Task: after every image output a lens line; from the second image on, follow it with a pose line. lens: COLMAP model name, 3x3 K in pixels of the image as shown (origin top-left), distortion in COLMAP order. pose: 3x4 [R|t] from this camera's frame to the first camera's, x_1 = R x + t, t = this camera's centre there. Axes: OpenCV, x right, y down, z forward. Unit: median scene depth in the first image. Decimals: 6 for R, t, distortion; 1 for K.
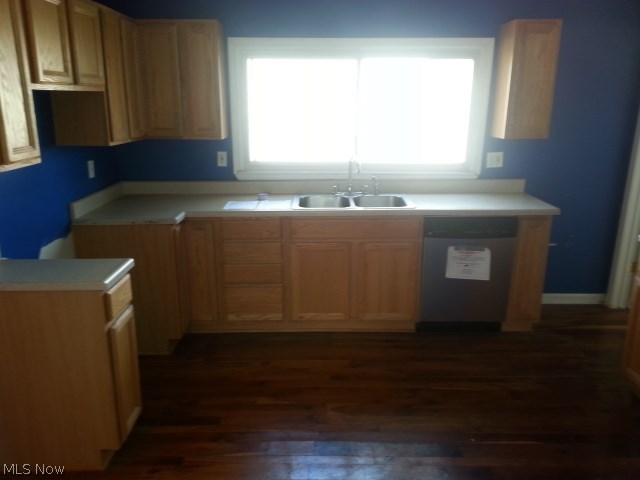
lens RADIAL K [[511.6, 0, 320.0], [0, 511.6, 240.0], [0, 0, 1]] dist [0.030744, -0.001814]
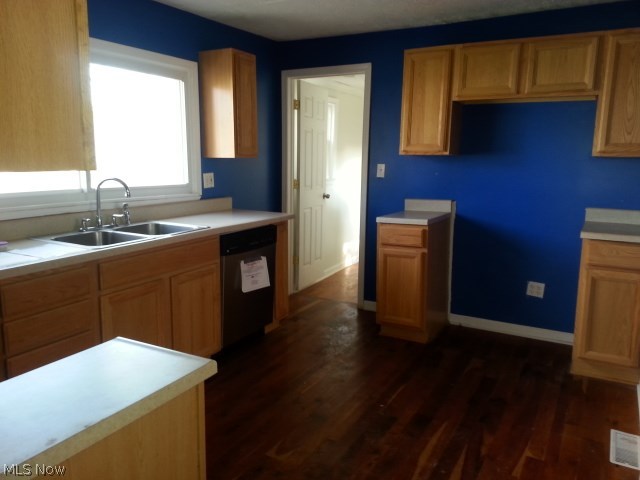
lens RADIAL K [[495.2, 0, 320.0], [0, 495.2, 240.0], [0, 0, 1]] dist [0.097460, 0.000504]
pose [[0.496288, -0.145608, 0.855860, -0.488960], [0.229126, 0.972849, 0.032647, -0.023679], [-0.837376, 0.179897, 0.516176, 0.359473]]
